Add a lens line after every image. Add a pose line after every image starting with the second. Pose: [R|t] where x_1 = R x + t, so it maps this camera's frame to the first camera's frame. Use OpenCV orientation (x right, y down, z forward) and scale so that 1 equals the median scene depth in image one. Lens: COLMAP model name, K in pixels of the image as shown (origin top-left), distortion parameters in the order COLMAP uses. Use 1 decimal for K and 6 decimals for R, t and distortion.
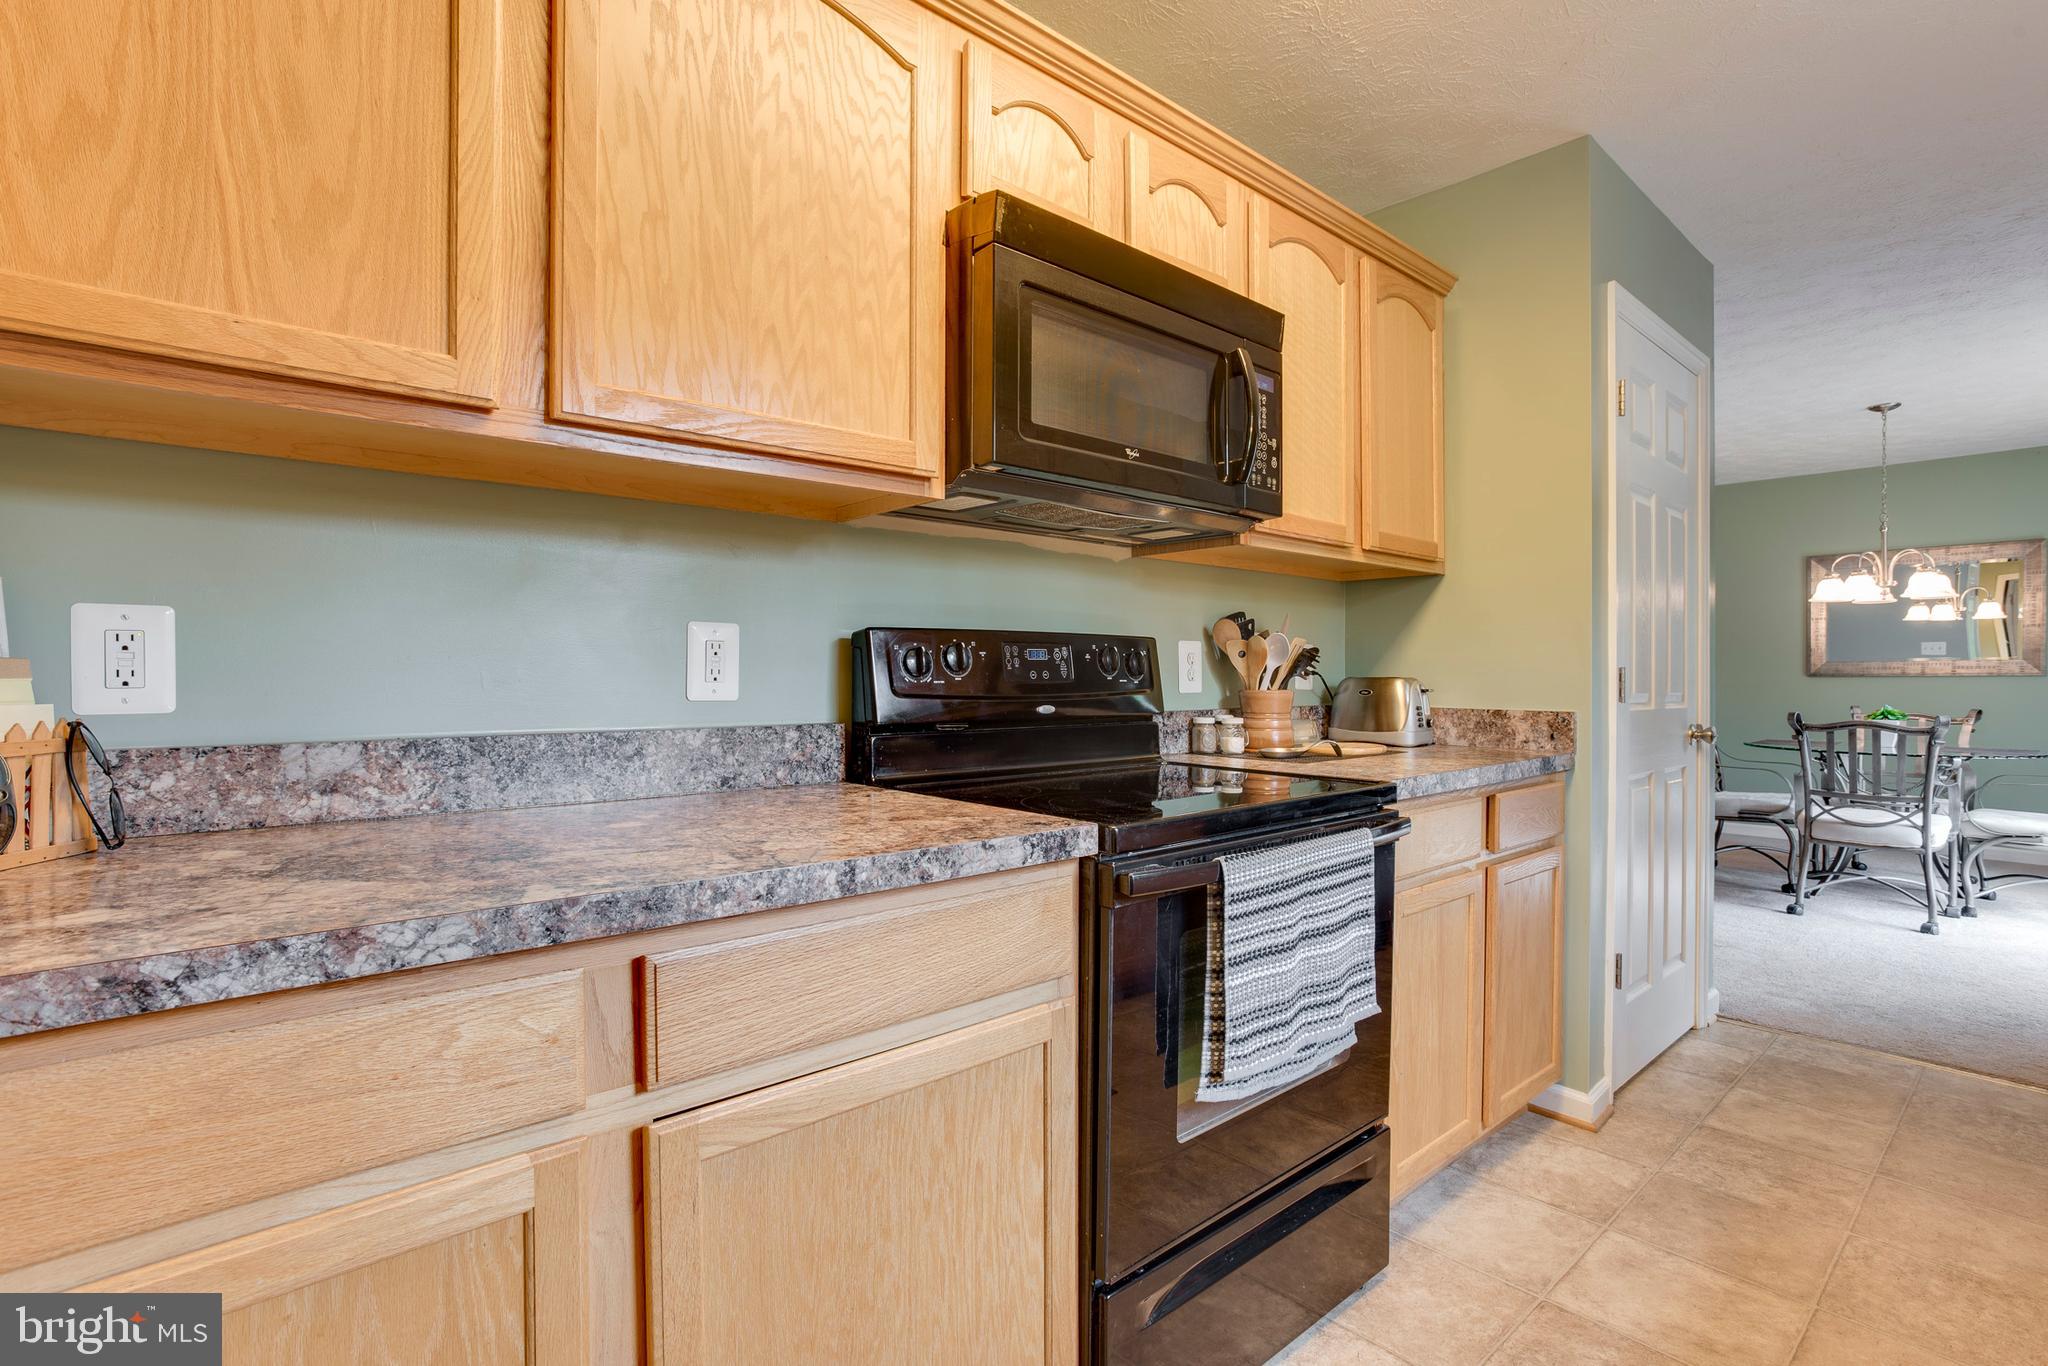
lens RADIAL K [[972.9, 0, 1024.0], [0, 972.9, 683.0], [0, 0, 1]] dist [-0.044816, 0.015545]
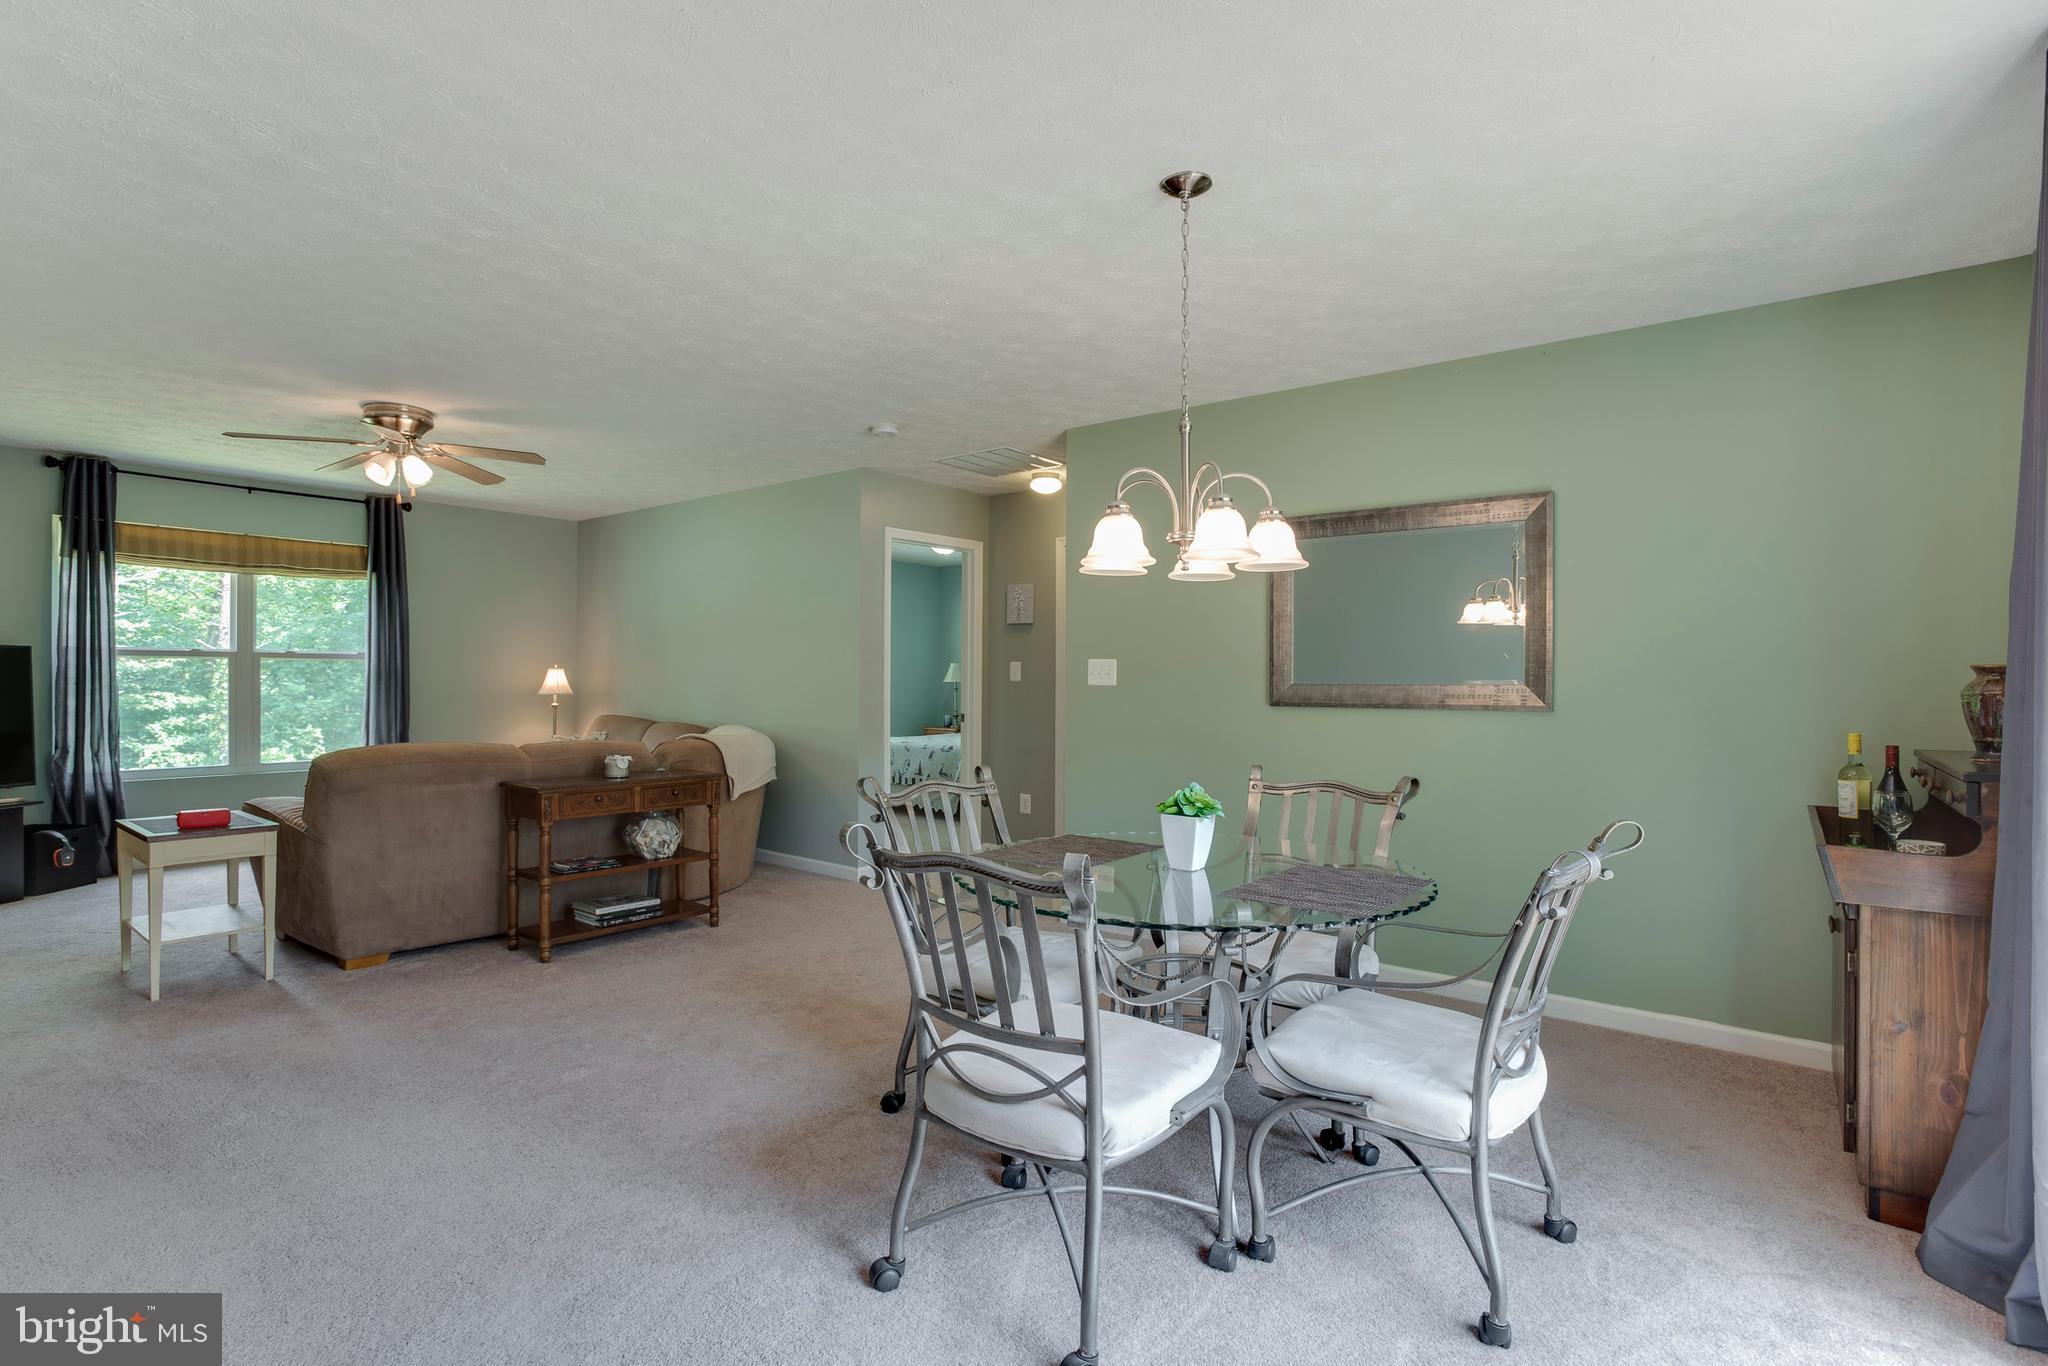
lens RADIAL K [[996.1, 0, 1025.1], [0, 996.1, 674.2], [0, 0, 1]] dist [-0.043935, 0.018052]
pose [[0.980867, 0.006220, 0.194578, 0.839458], [-0.003853, 0.999914, -0.012543, -0.029722], [-0.194639, 0.011553, 0.980807, 0.584804]]
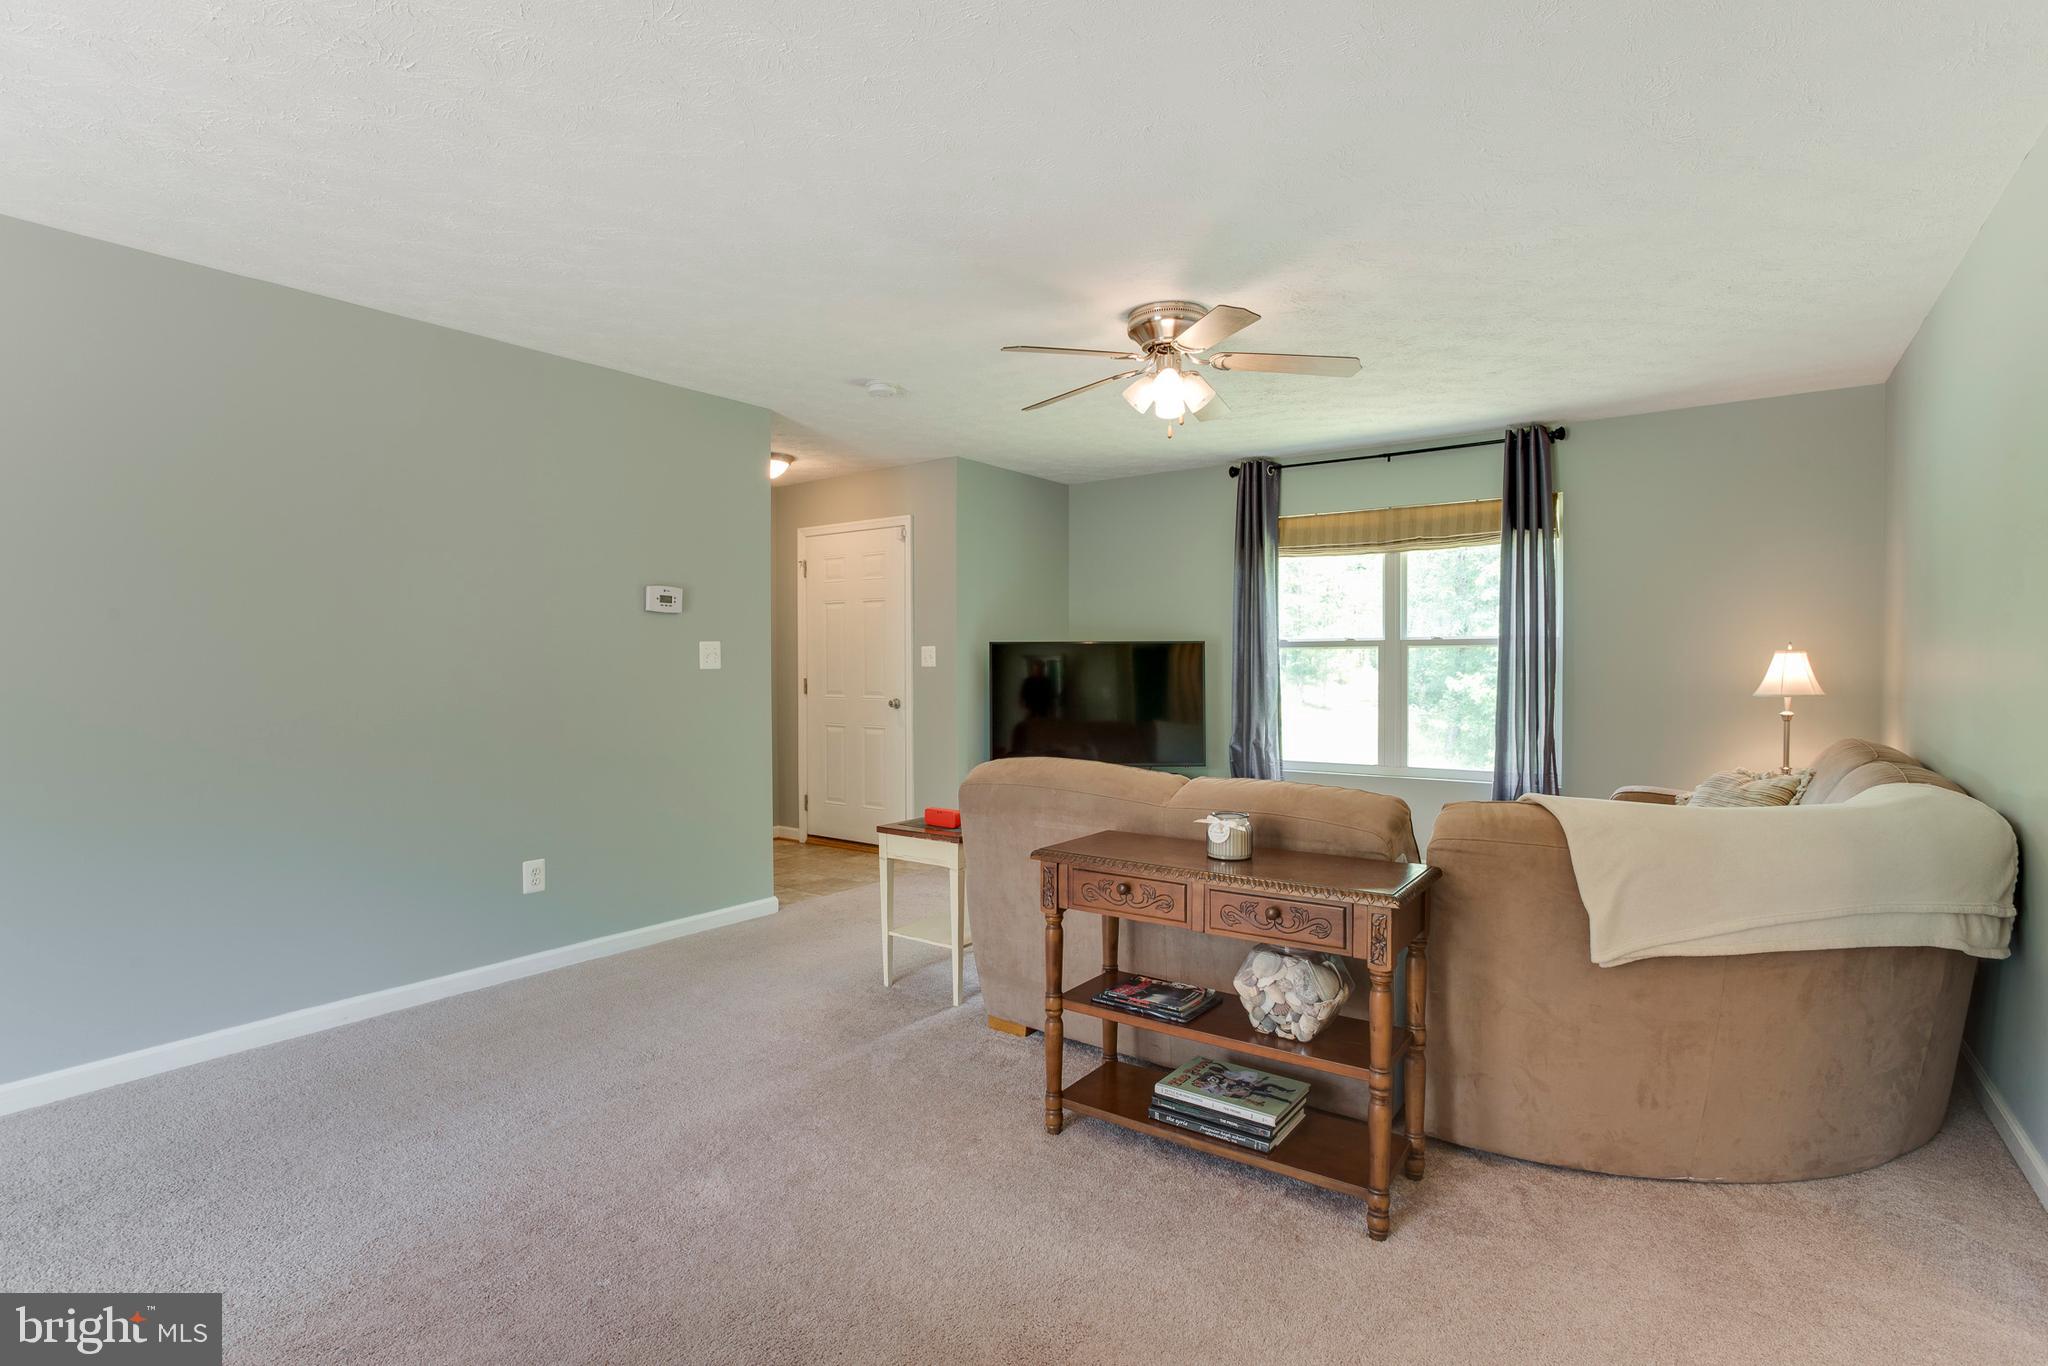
lens RADIAL K [[996.1, 0, 1025.1], [0, 996.1, 674.2], [0, 0, 1]] dist [-0.043935, 0.018052]
pose [[0.244758, 0.009602, -0.969537, 1.036772], [-0.002951, 0.999954, 0.009158, -0.037815], [0.969580, 0.000620, 0.244775, 1.149910]]
